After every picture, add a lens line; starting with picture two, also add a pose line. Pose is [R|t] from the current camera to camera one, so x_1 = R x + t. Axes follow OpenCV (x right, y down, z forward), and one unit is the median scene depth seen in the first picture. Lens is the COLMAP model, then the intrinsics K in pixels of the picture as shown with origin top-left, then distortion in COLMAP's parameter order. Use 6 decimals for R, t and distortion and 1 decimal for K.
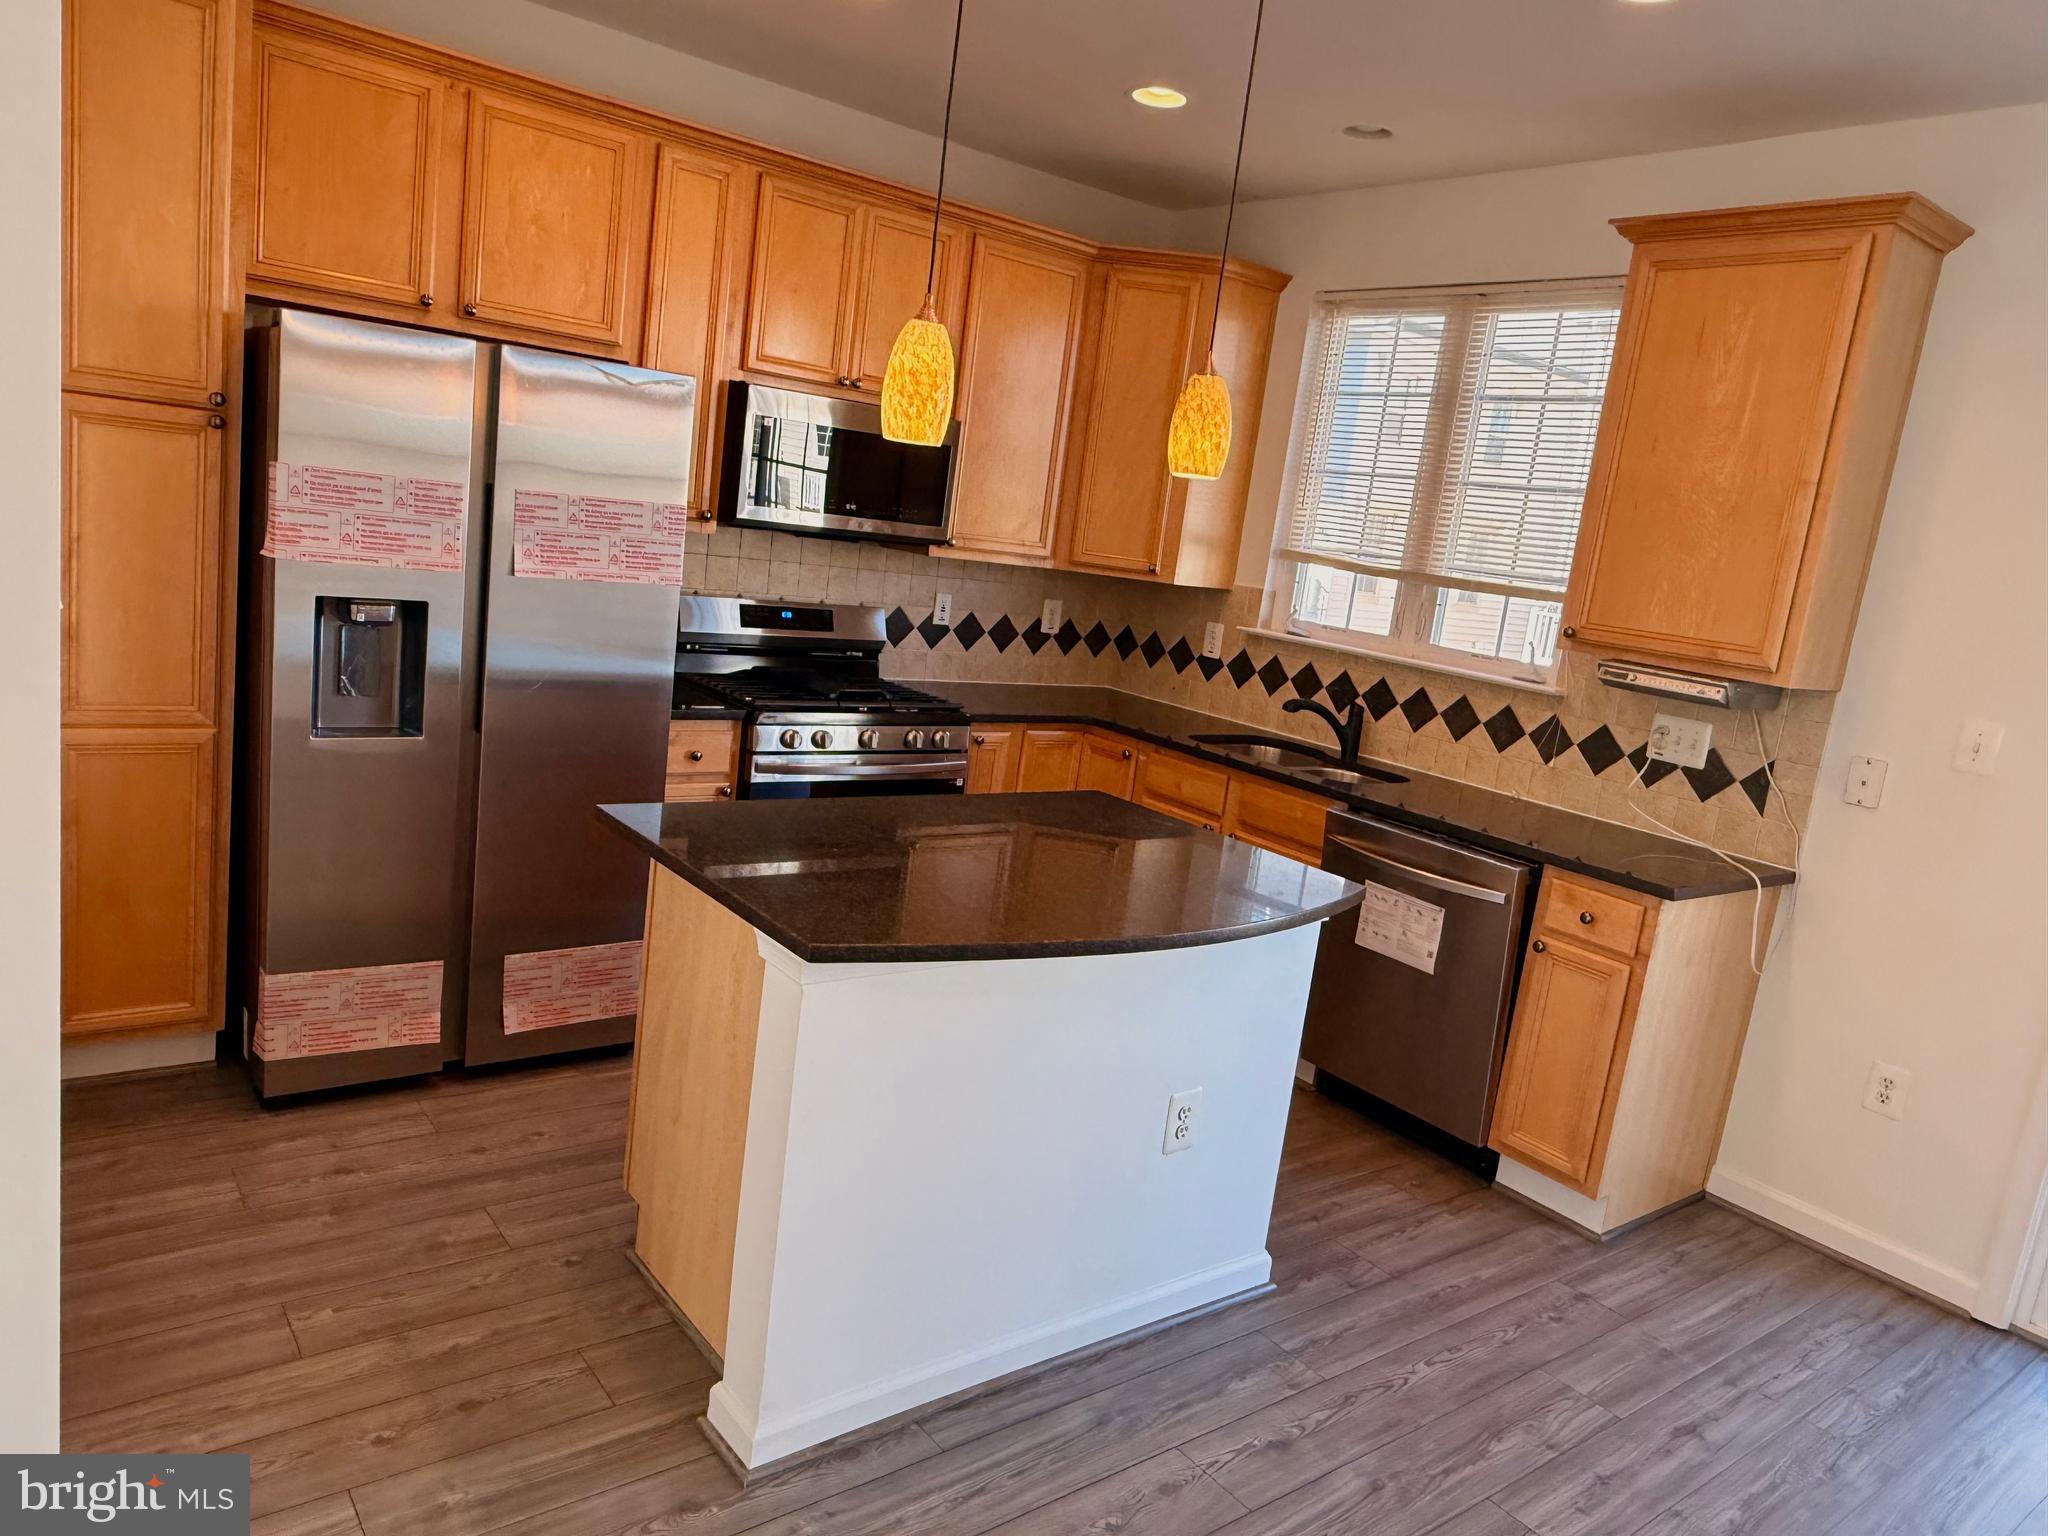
lens RADIAL K [[1373.7, 0, 1022.0], [0, 1373.7, 757.5], [0, 0, 1]] dist [0.002524, -0.001837]
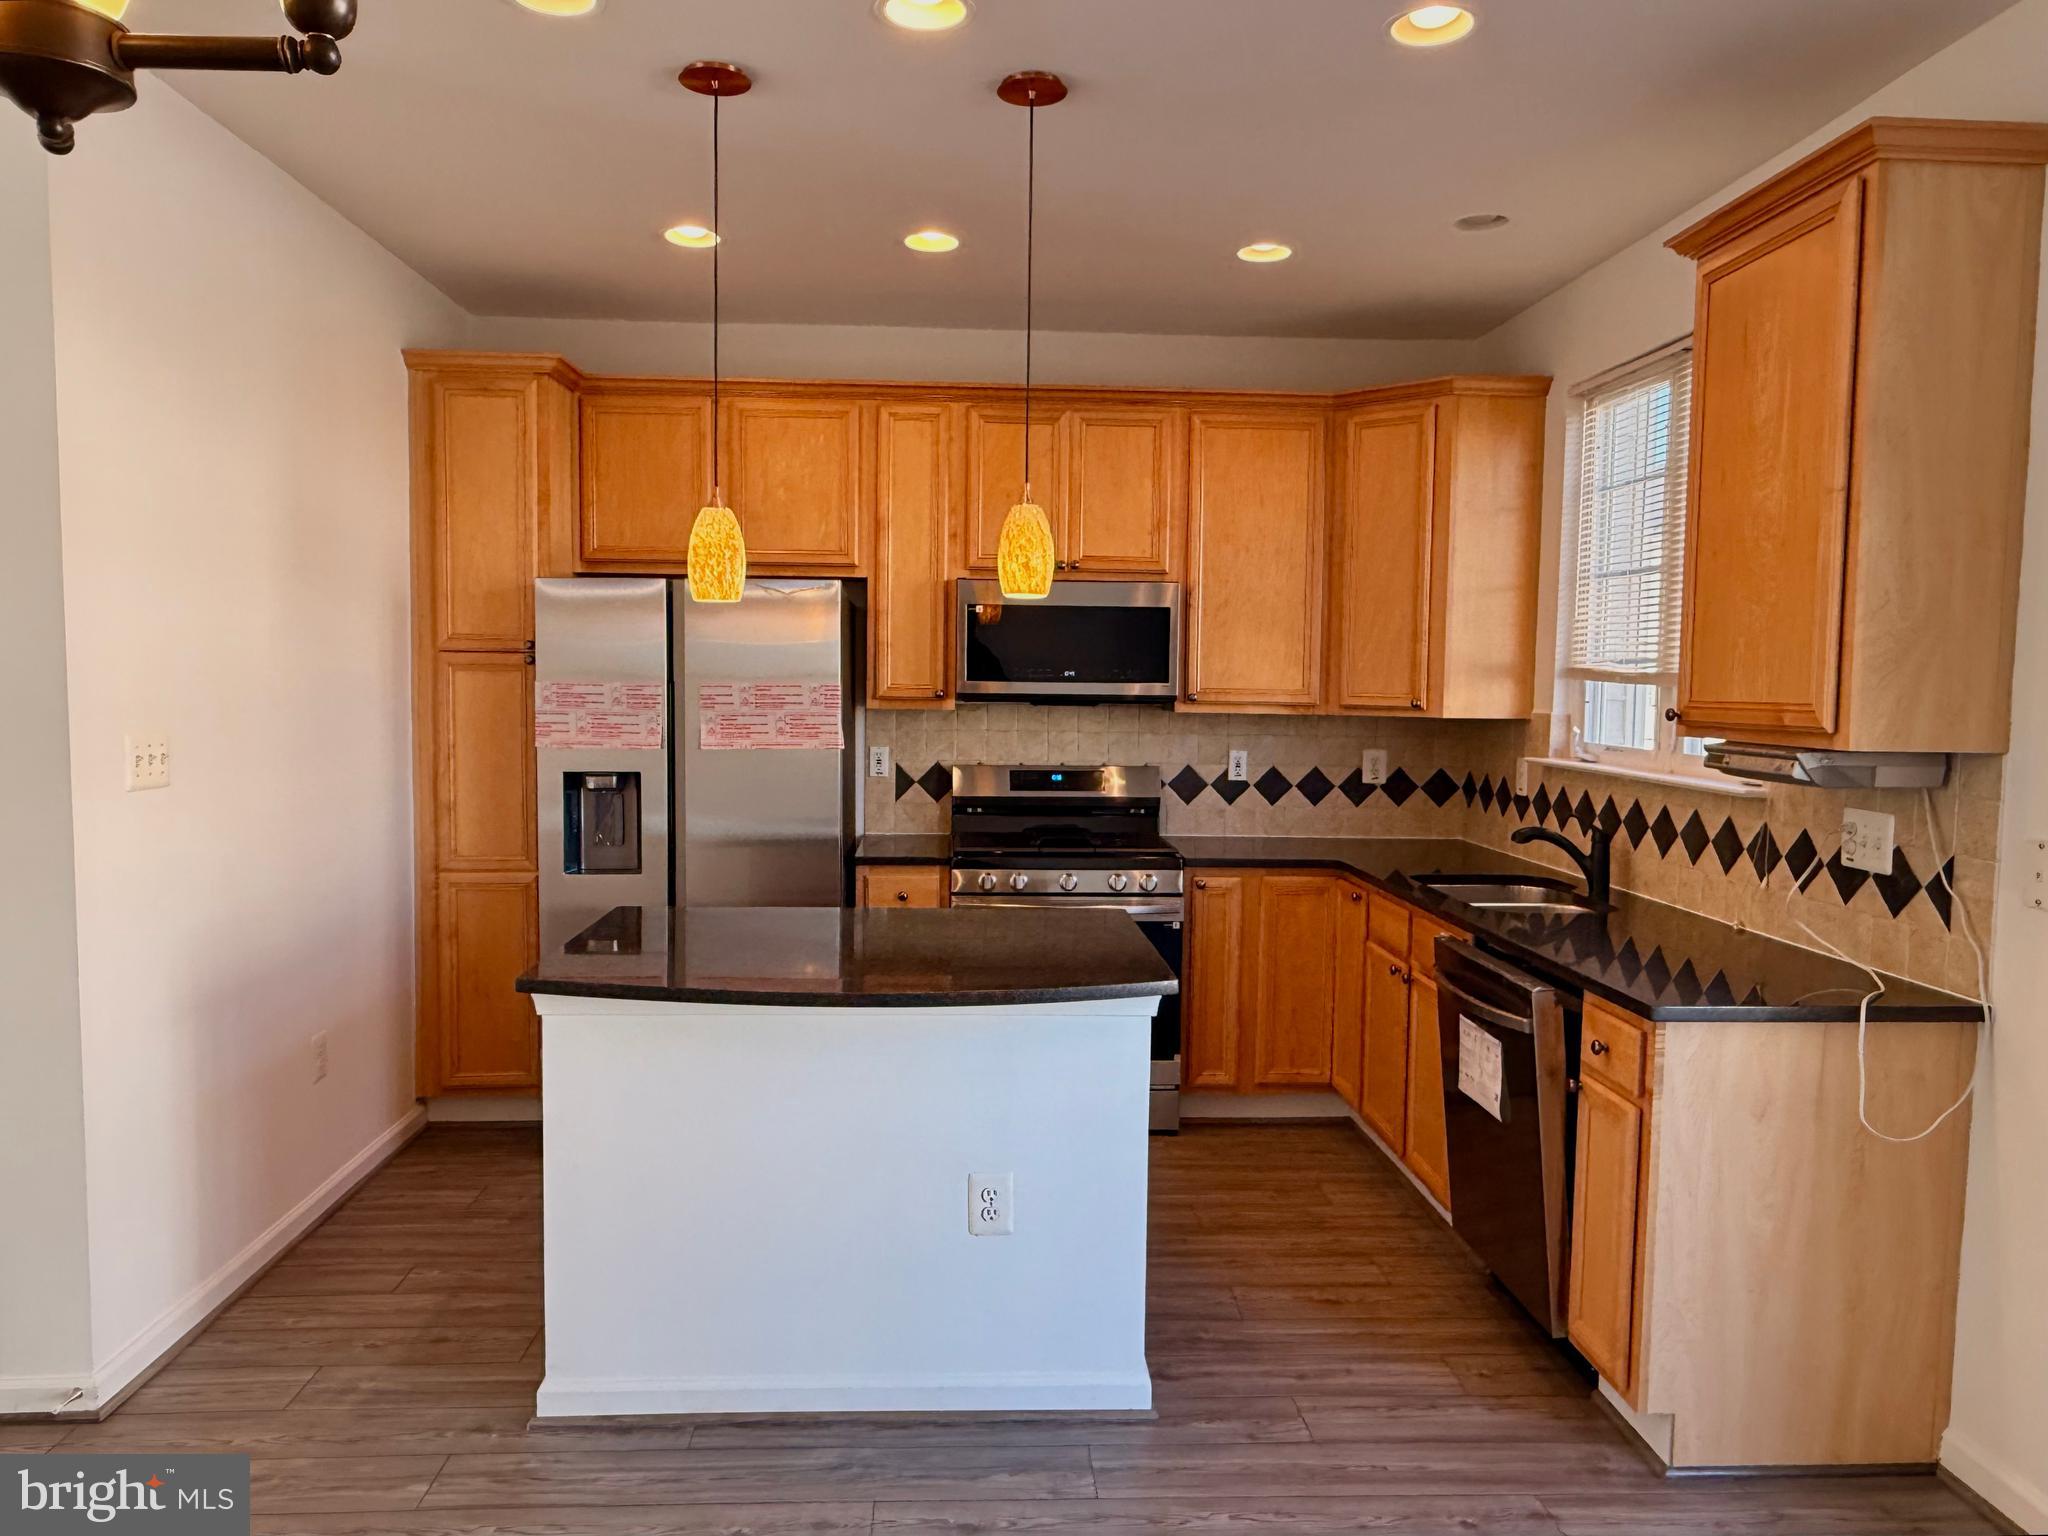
lens RADIAL K [[1409.8, 0, 1022.7], [0, 1409.8, 764.0], [0, 0, 1]] dist [0.000130, -0.000250]
pose [[0.816704, -0.080789, -0.571374, 0.574058], [-0.010364, 0.987938, -0.154503, 0.076322], [0.576964, 0.132105, 0.806015, 0.088073]]
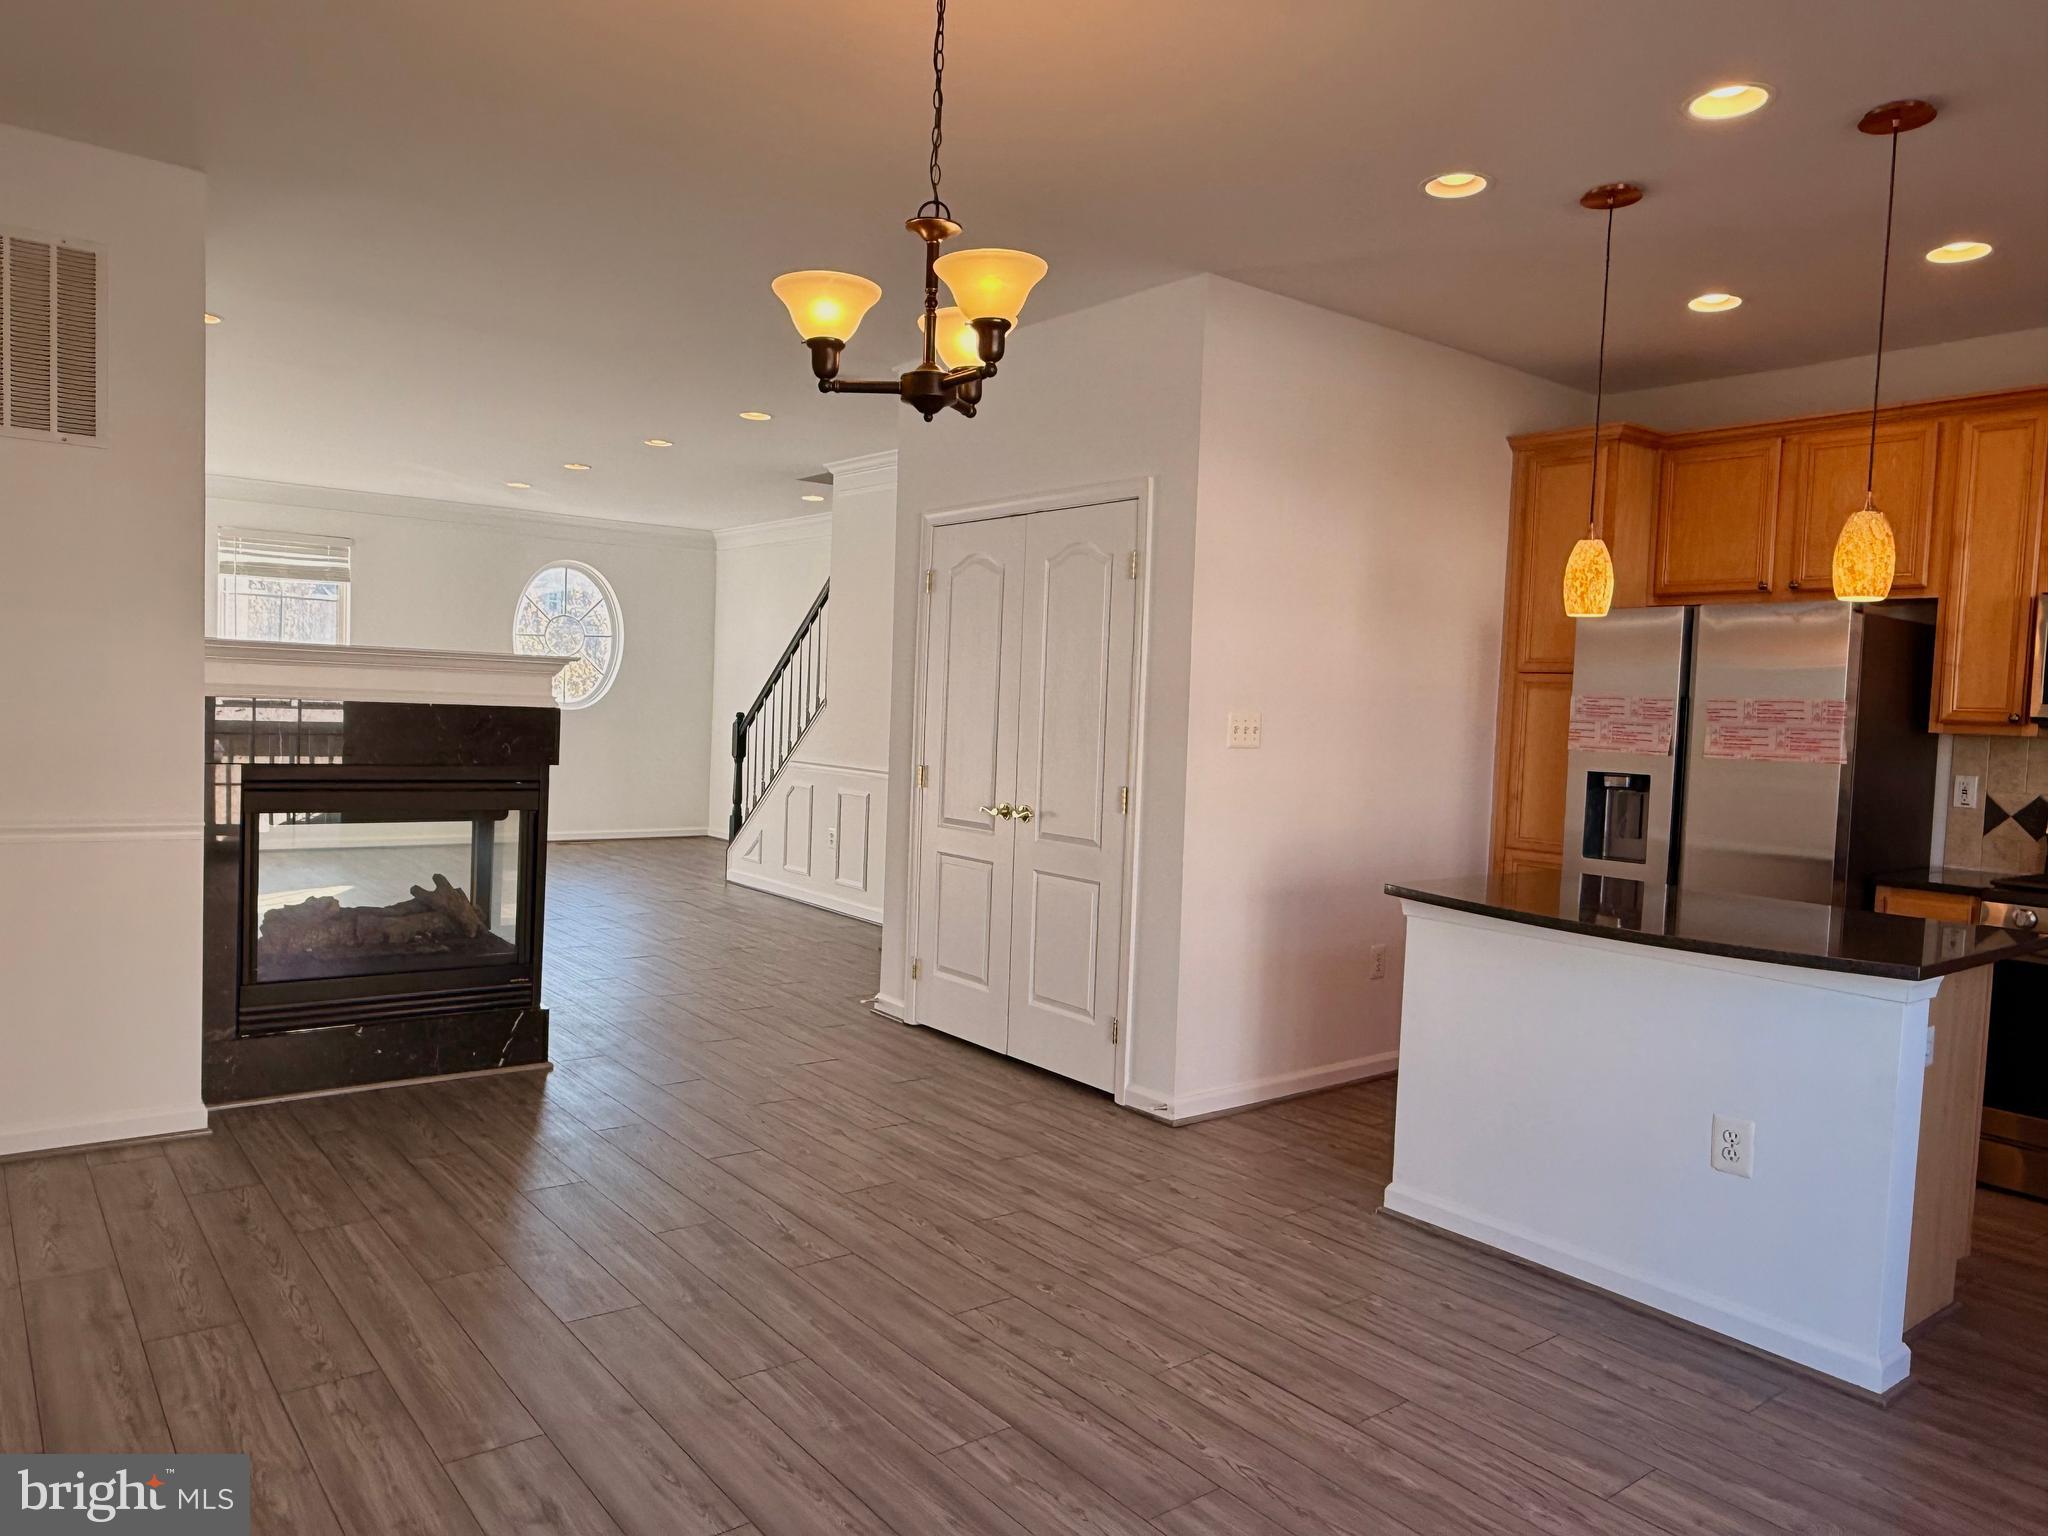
lens RADIAL K [[1384.0, 0, 1024.0], [0, 1384.0, 768.0], [0, 0, 1]] dist [0.002306, -0.001942]
pose [[0.019552, -0.077498, -0.996801, 0.955457], [-0.212979, 0.973786, -0.079887, 0.132135], [0.976861, 0.213859, 0.002534, 0.265458]]
